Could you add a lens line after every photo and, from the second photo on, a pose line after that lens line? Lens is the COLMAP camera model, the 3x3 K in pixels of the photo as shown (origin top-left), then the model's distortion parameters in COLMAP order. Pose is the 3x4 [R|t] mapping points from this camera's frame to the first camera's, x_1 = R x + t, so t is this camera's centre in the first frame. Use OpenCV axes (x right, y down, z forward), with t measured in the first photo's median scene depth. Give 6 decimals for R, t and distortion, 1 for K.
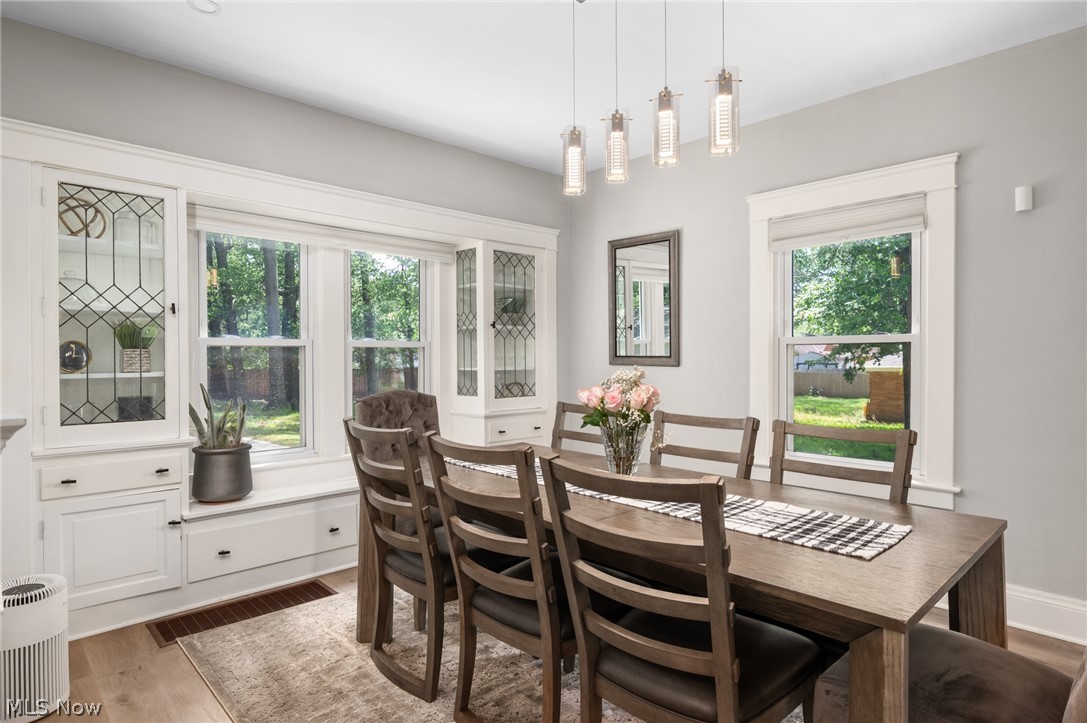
lens RADIAL K [[594.5, 0, 543.5], [0, 594.5, 361.2], [0, 0, 1]] dist [0.002419, 0.000385]
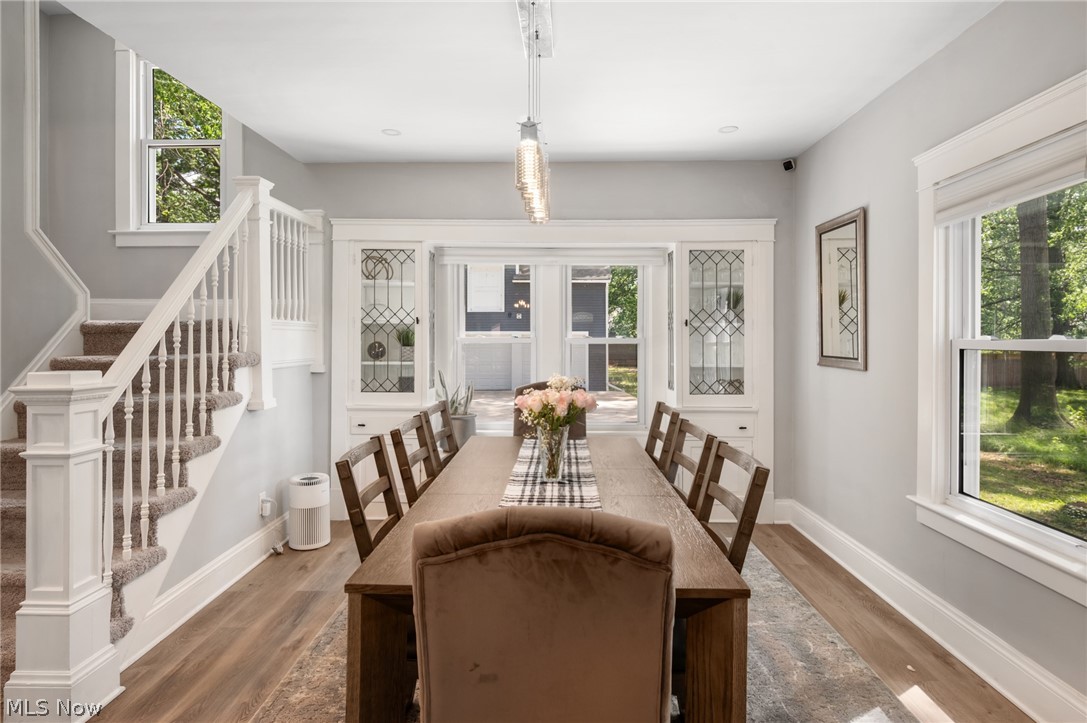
lens RADIAL K [[594.5, 0, 549.7], [0, 594.5, 335.8], [0, 0, 1]] dist [0.002419, 0.000385]
pose [[0.719612, 0.001745, -0.694374, 0.687538], [-0.011840, 0.999882, -0.009758, -0.038301], [0.694275, 0.015244, 0.719548, 0.136048]]
